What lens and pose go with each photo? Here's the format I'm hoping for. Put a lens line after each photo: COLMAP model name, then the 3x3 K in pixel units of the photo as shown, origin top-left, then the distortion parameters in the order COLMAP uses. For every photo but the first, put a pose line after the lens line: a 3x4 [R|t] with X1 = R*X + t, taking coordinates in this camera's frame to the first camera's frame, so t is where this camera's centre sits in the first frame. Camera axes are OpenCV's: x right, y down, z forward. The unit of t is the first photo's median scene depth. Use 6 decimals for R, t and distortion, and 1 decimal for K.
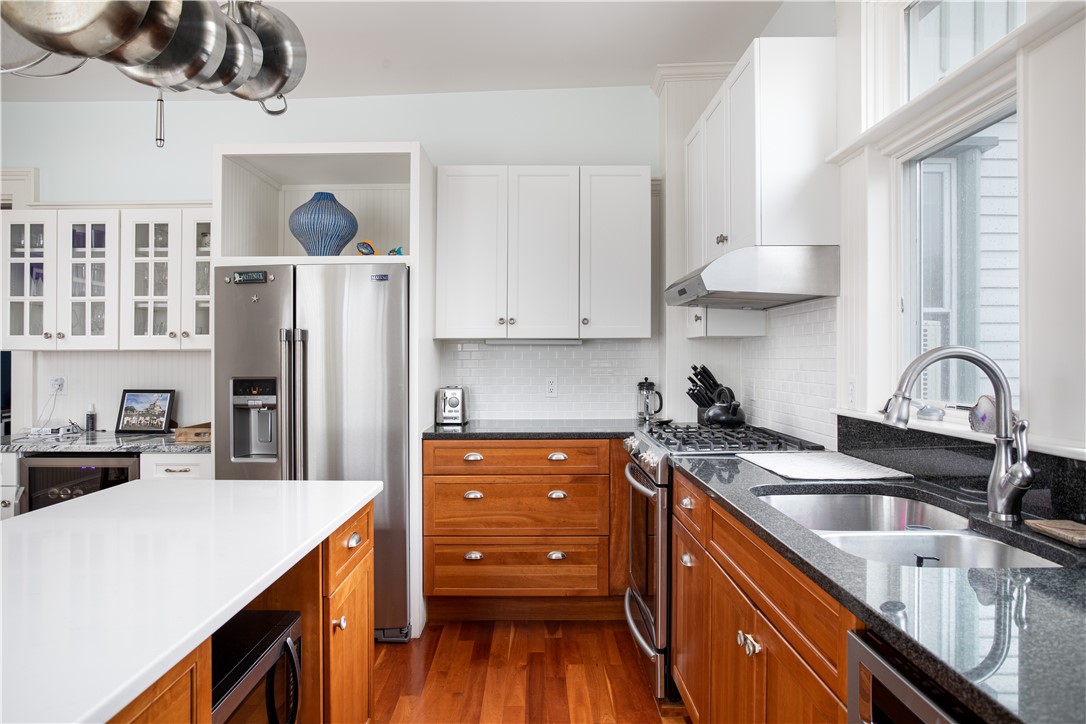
lens RADIAL K [[659.8, 0, 541.8], [0, 659.8, 355.4], [0, 0, 1]] dist [-0.045242, 0.033192]
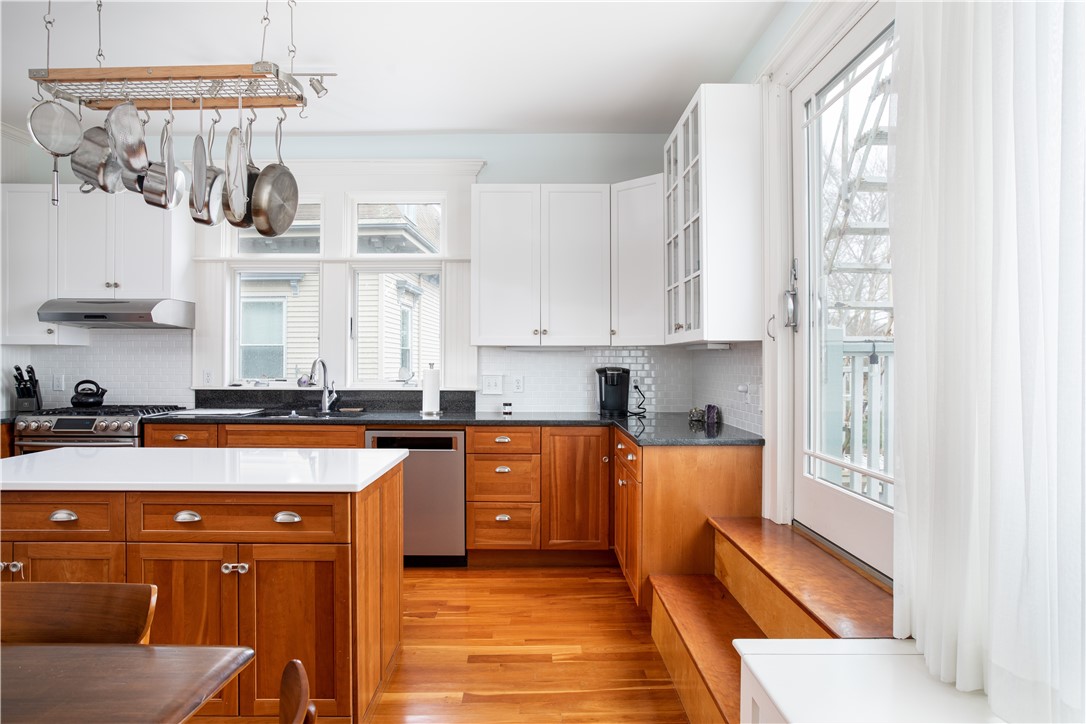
lens RADIAL K [[659.8, 0, 546.4], [0, 659.8, 362.5], [0, 0, 1]] dist [-0.045242, 0.033192]
pose [[-0.017766, -0.000862, 0.999842, -1.037179], [-0.008131, 0.999967, 0.000718, -0.000887], [-0.999809, -0.008117, -0.017772, -0.008140]]
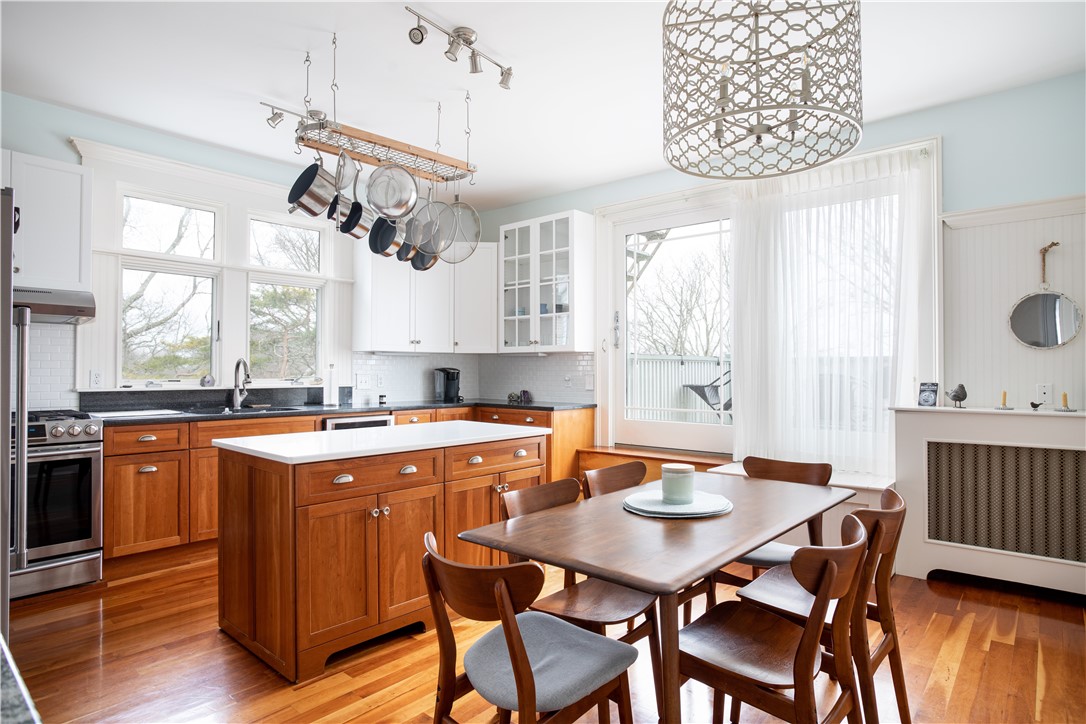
lens RADIAL K [[603.2, 0, 537.1], [0, 603.2, 365.6], [0, 0, 1]] dist [-0.045356, 0.025687]
pose [[-0.754841, 0.006326, 0.655877, -1.054089], [-0.004032, 0.999890, -0.014284, 0.024825], [-0.655895, -0.013427, -0.754733, 0.962854]]
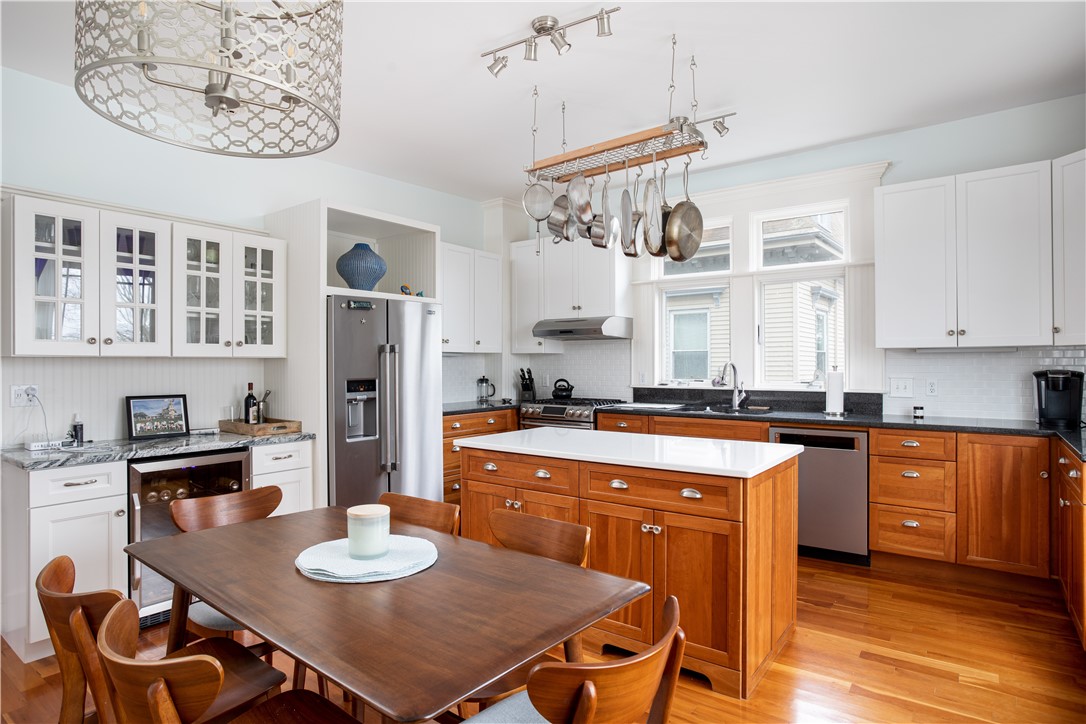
lens RADIAL K [[603.2, 0, 551.4], [0, 603.2, 366.2], [0, 0, 1]] dist [-0.045356, 0.025687]
pose [[0.585056, -0.002418, 0.810990, -1.065417], [-0.003460, 0.999979, 0.005478, -0.000739], [-0.810986, -0.006011, 0.585035, -0.048270]]
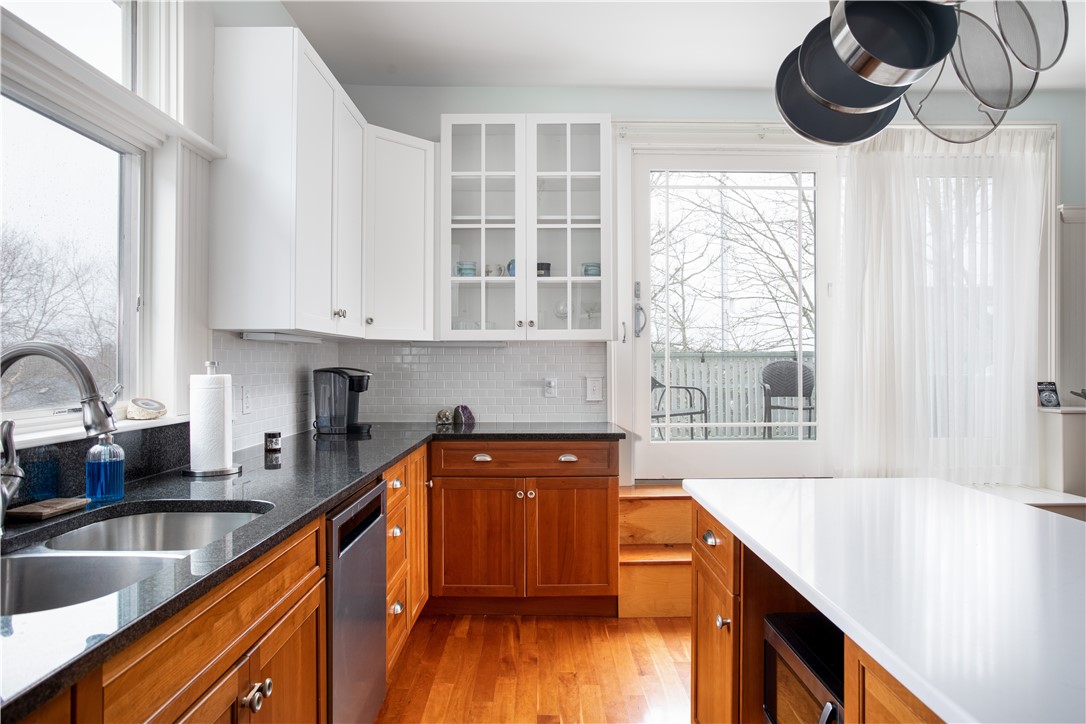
lens RADIAL K [[659.8, 0, 548.0], [0, 659.8, 358.8], [0, 0, 1]] dist [-0.045242, 0.033192]
pose [[-0.999849, 0.004780, -0.016686, -0.021121], [0.004946, 0.999939, -0.009911, 0.005133], [0.016638, -0.009992, -0.999812, 0.789181]]
